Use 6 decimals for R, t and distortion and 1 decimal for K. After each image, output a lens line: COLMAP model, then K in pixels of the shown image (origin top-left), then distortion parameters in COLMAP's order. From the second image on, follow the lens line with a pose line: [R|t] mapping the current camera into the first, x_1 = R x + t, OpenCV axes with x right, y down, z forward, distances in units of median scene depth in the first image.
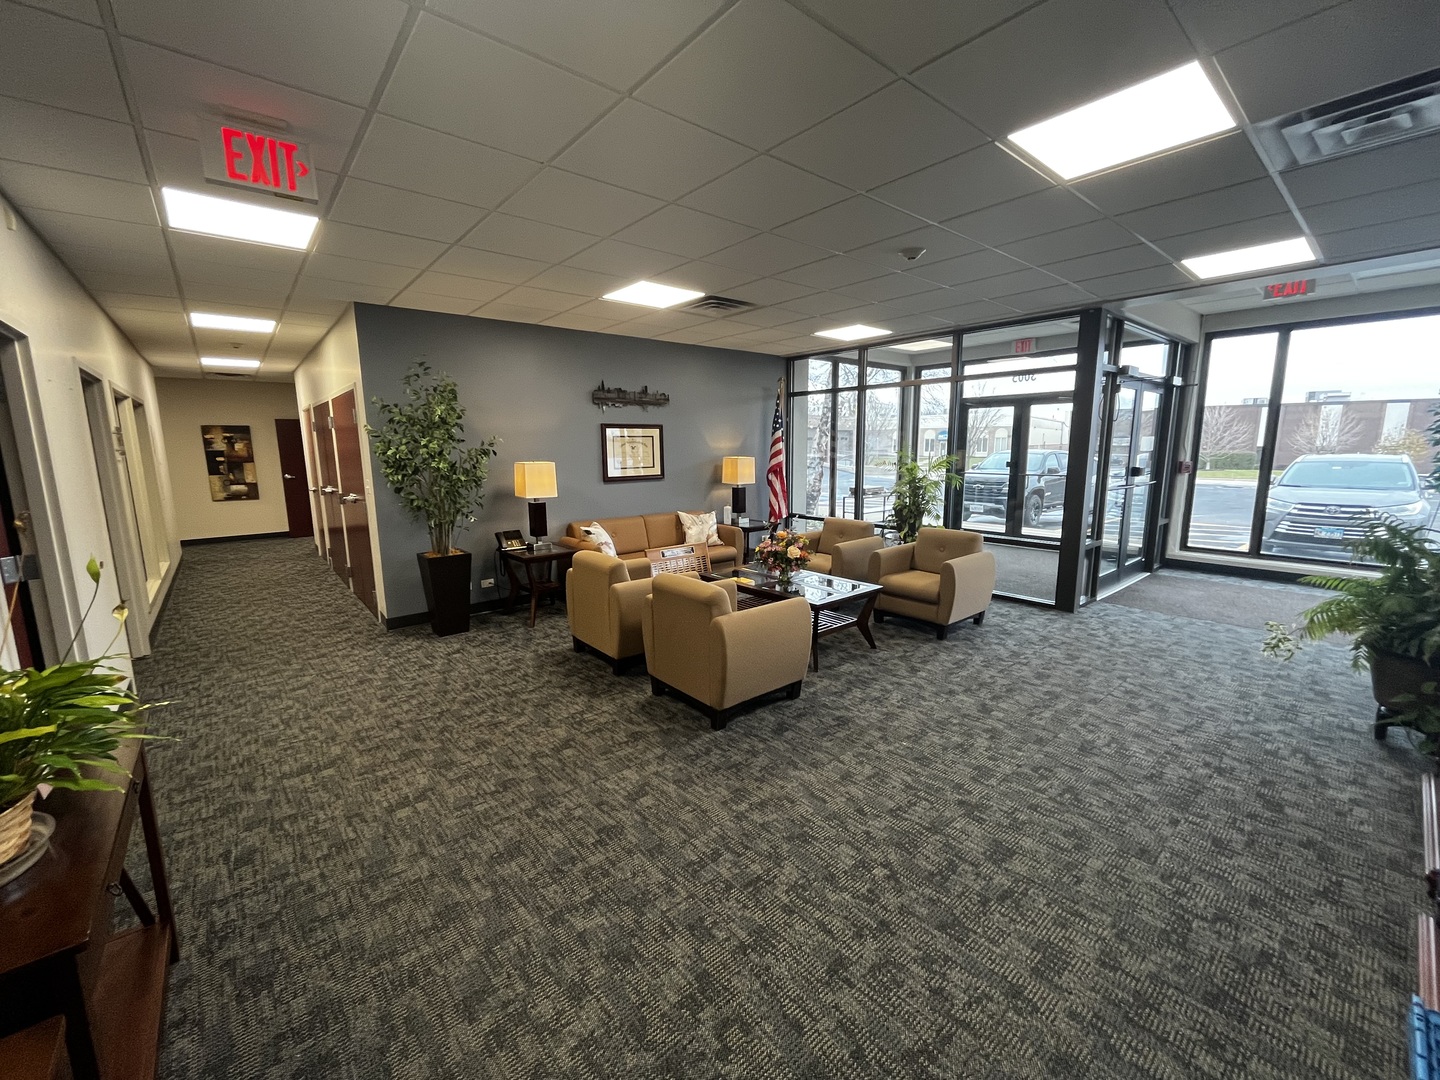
lens RADIAL K [[584.0, 0, 719.1], [0, 584.0, 541.2], [0, 0, 1]] dist [-0.001634, -0.000806]
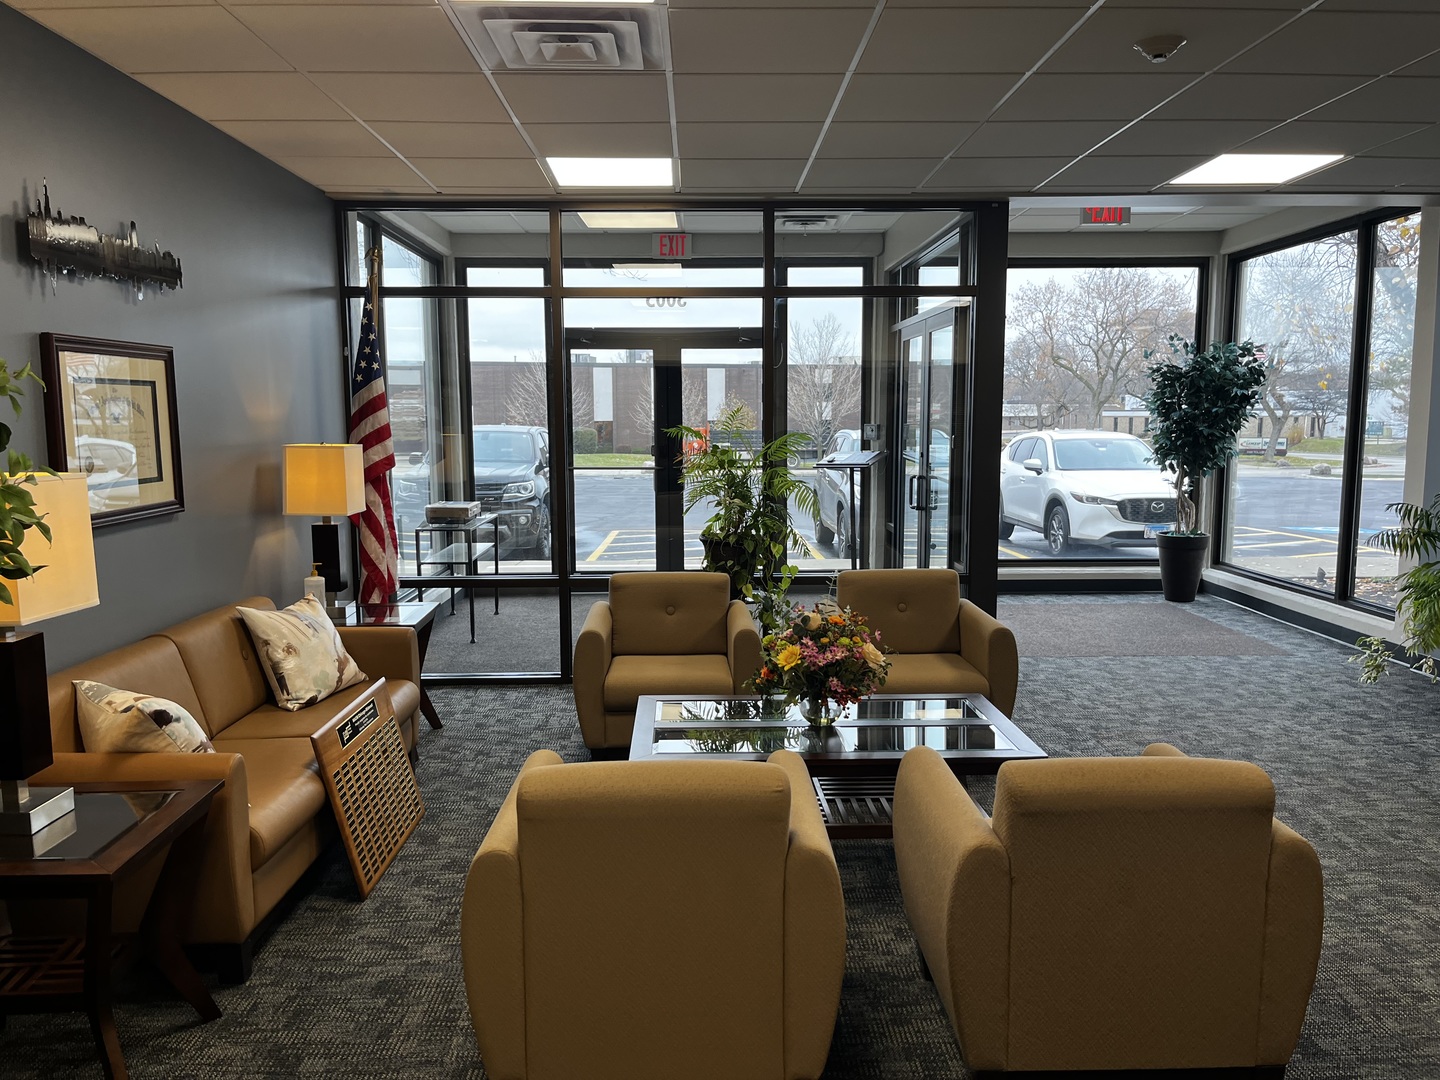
lens RADIAL K [[1091.0, 0, 718.7], [0, 1091.0, 541.8], [0, 0, 1]] dist [0.048774, -0.062314]
pose [[0.626009, -0.086286, 0.775027, -0.540598], [0.126531, 0.991928, 0.008231, -0.081781], [-0.769482, 0.092912, 0.631874, 0.537419]]
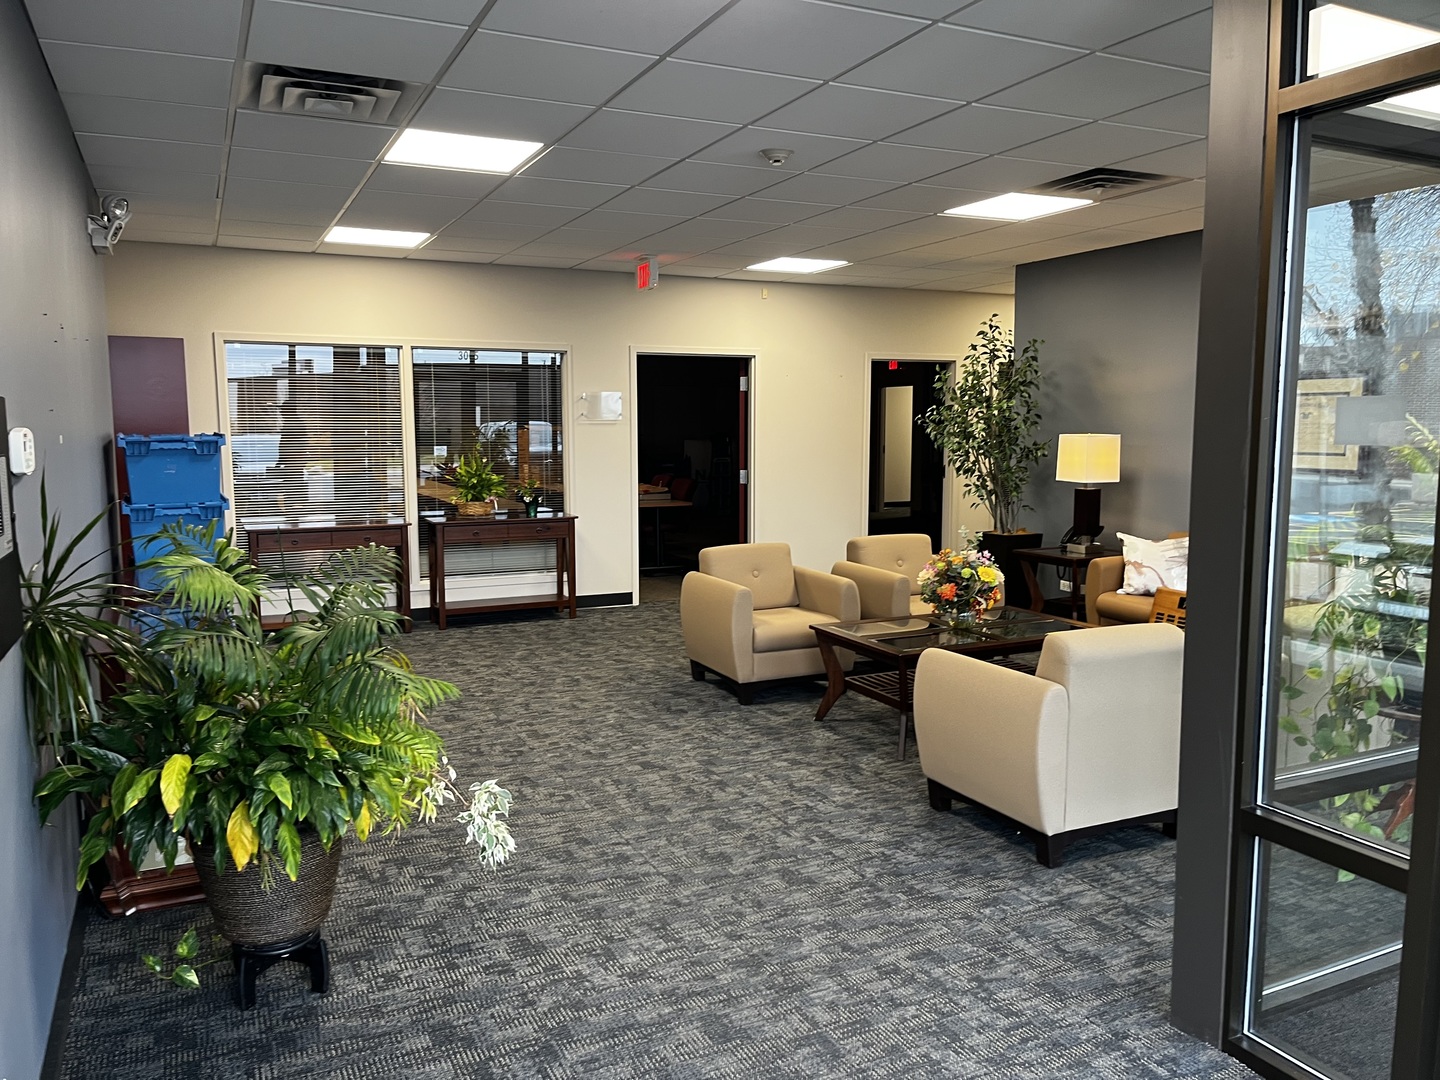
lens RADIAL K [[1091.0, 0, 706.9], [0, 1091.0, 535.0], [0, 0, 1]] dist [0.048774, -0.062314]
pose [[-0.255157, 0.113152, -0.960256, 1.294445], [-0.152645, 0.975961, 0.155563, -0.170306], [0.954774, 0.186271, -0.231752, 0.989716]]
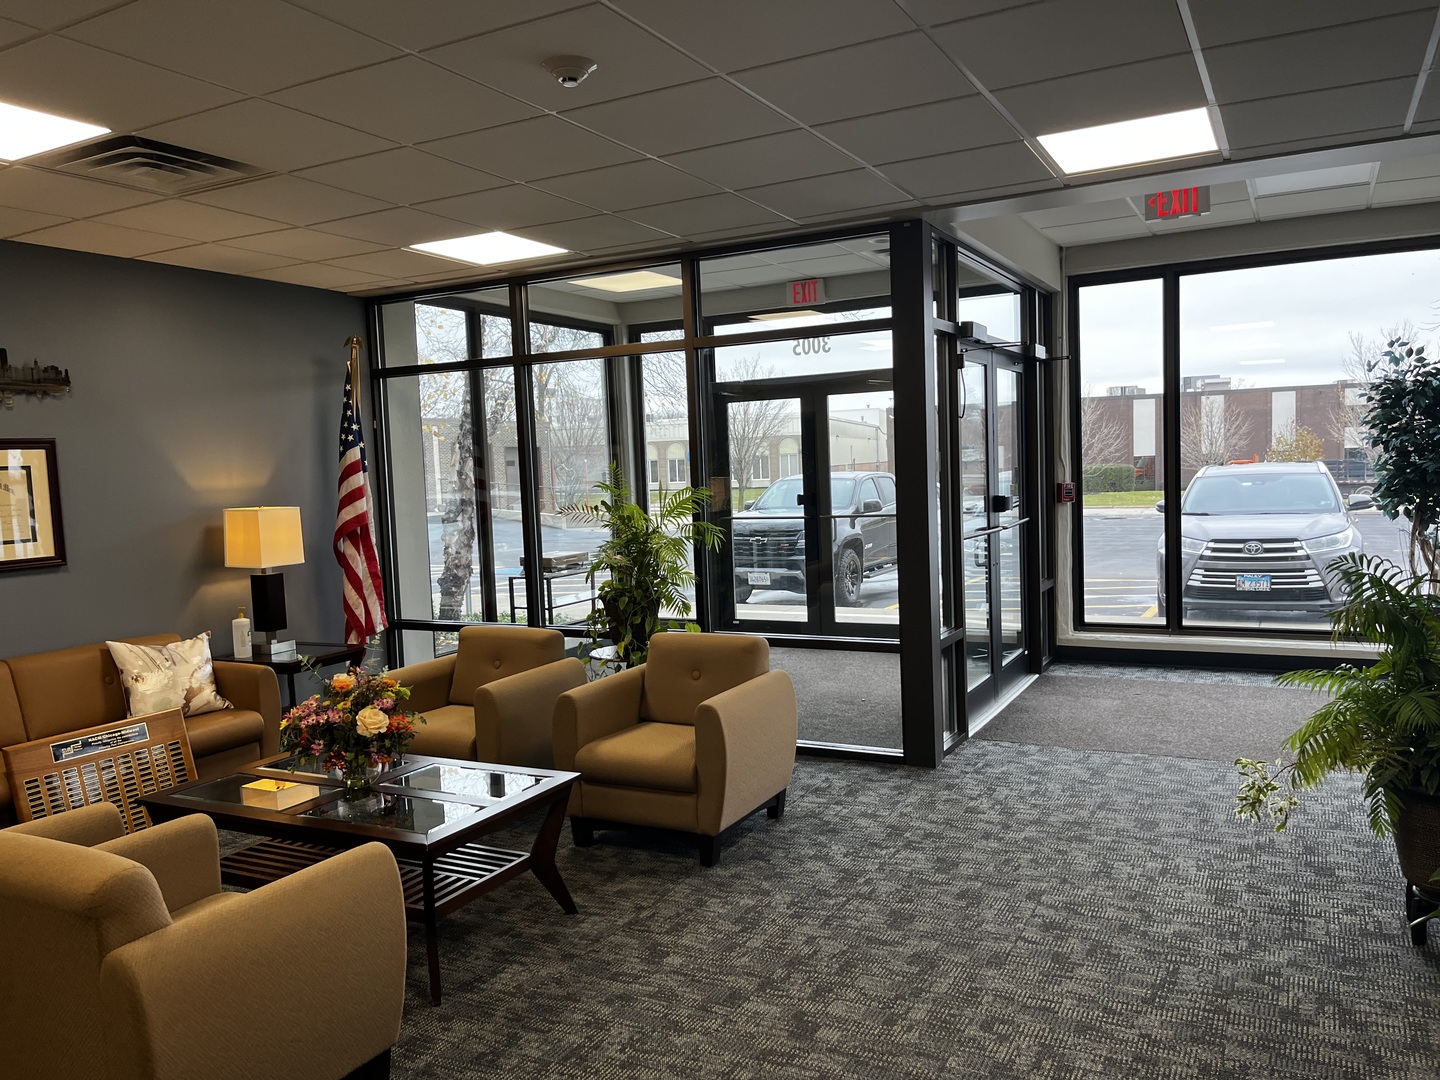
lens RADIAL K [[1091.0, 0, 726.6], [0, 1091.0, 545.8], [0, 0, 1]] dist [0.048774, -0.062314]
pose [[0.925840, -0.055602, 0.373802, 0.070336], [0.092060, 0.992504, -0.080384, -0.019800], [-0.366530, 0.108835, 0.924019, 0.129584]]
